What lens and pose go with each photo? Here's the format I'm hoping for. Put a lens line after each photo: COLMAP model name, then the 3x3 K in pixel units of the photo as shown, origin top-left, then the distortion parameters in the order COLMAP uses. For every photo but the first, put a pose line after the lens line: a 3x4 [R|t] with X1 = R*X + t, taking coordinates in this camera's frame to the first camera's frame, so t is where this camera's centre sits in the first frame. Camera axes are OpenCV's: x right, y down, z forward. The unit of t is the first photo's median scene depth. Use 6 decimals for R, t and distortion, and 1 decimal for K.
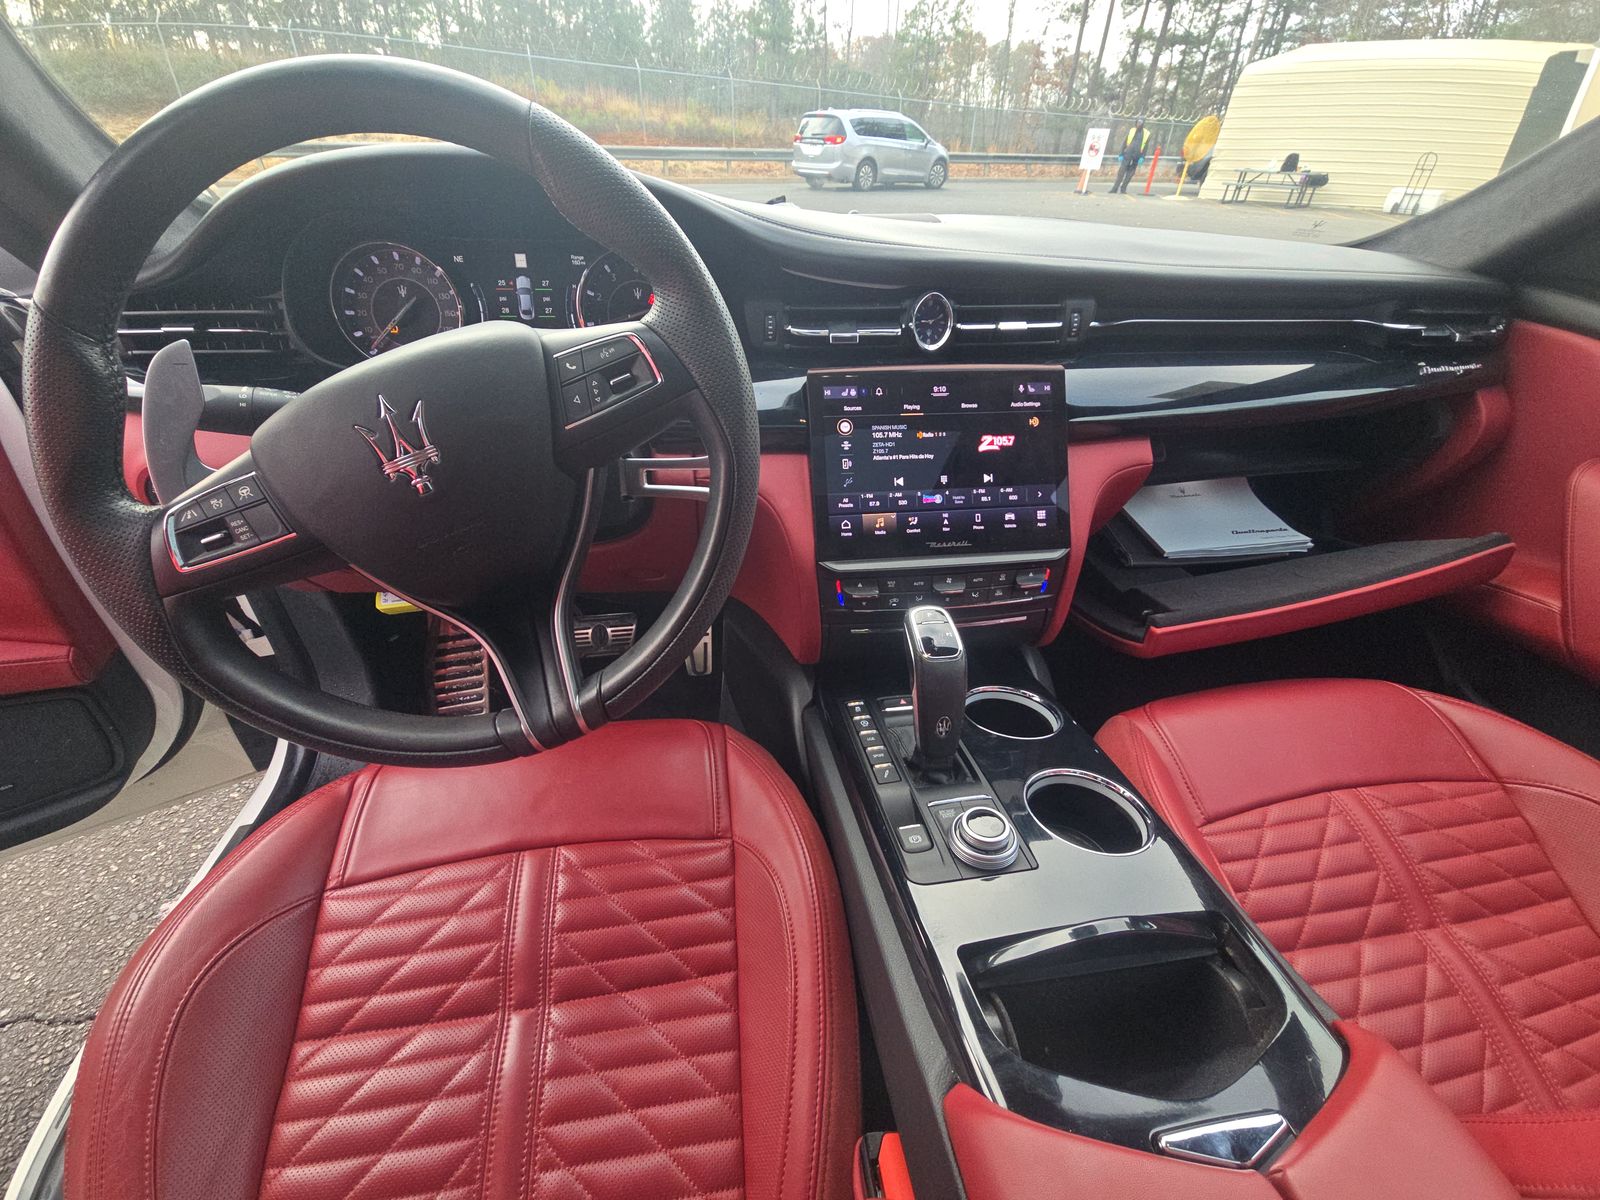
lens RADIAL K [[639.3, 0, 800.0], [0, 639.3, 600.0], [0, 0, 1]] dist [0.000935, -0.000209]
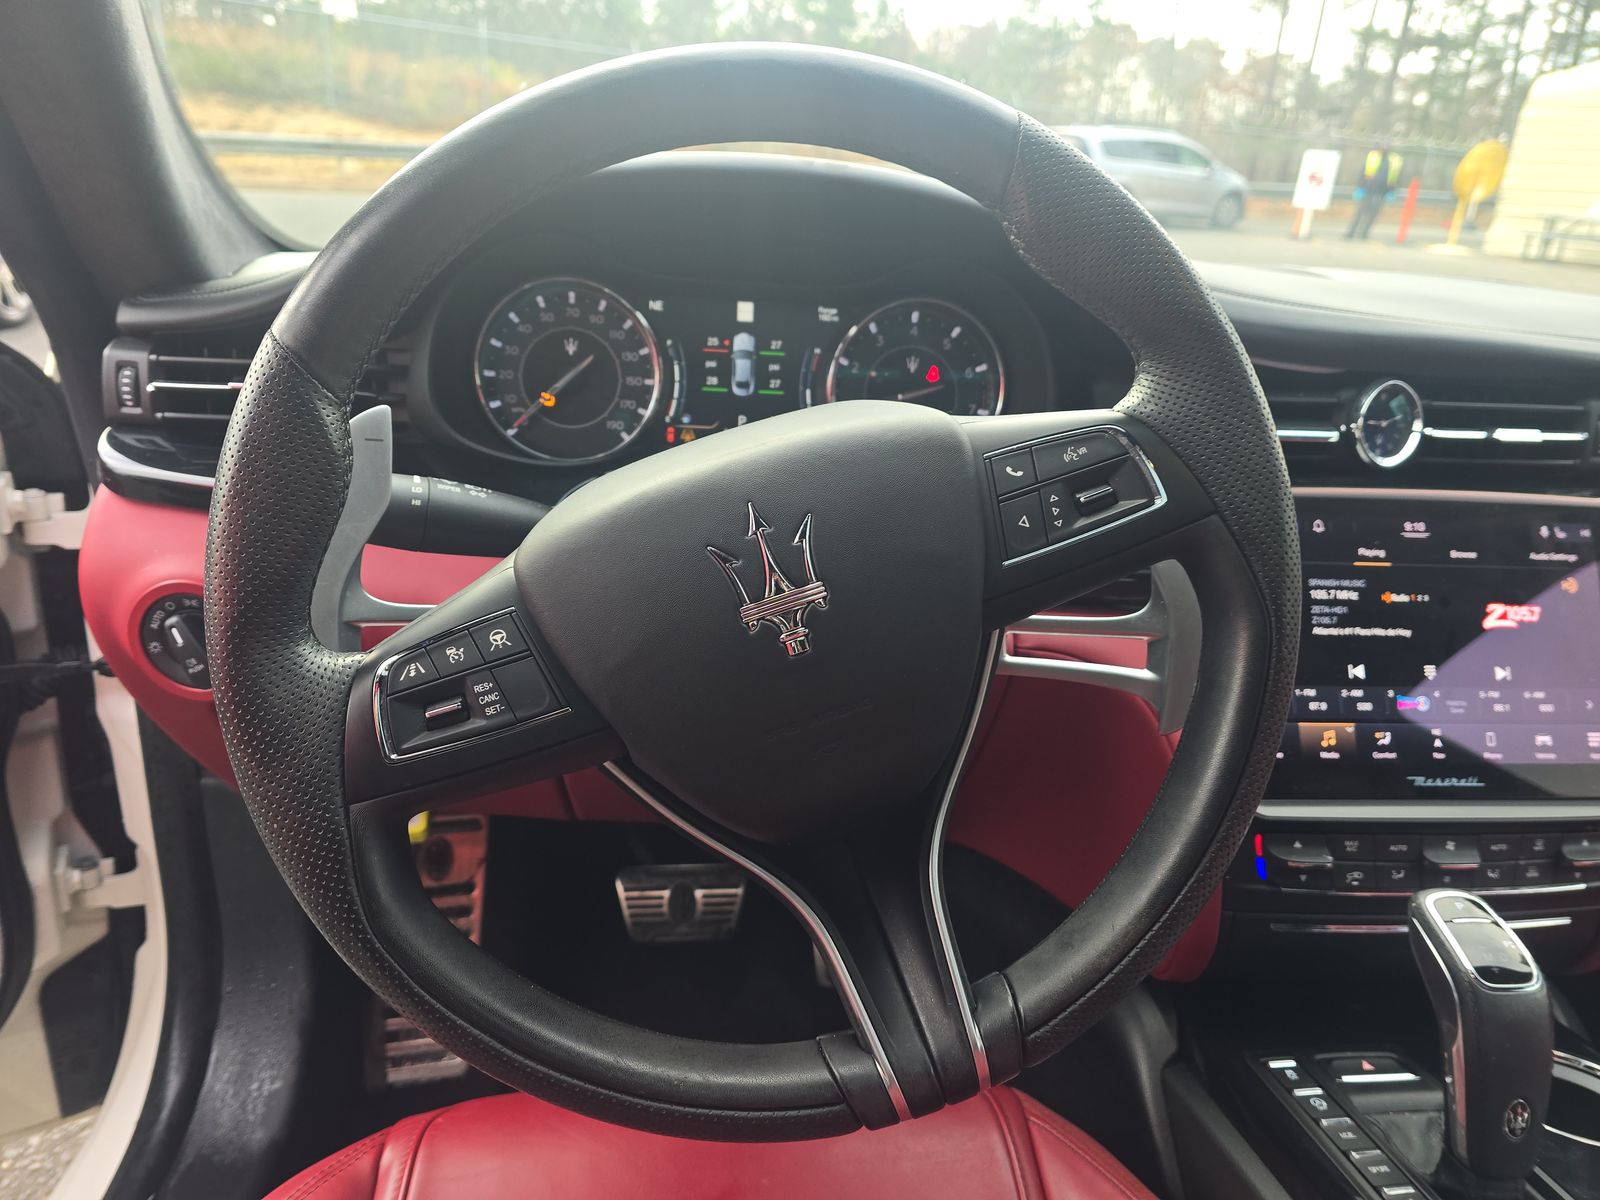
lens RADIAL K [[1076.8, 0, 800.0], [0, 1076.8, 600.0], [0, 0, 1]] dist [0.038206, -0.039180]
pose [[0.998017, 0.049644, -0.038689, -0.328548], [-0.057202, 0.971856, -0.228524, 0.011764], [0.026255, 0.230284, 0.972769, -0.017210]]
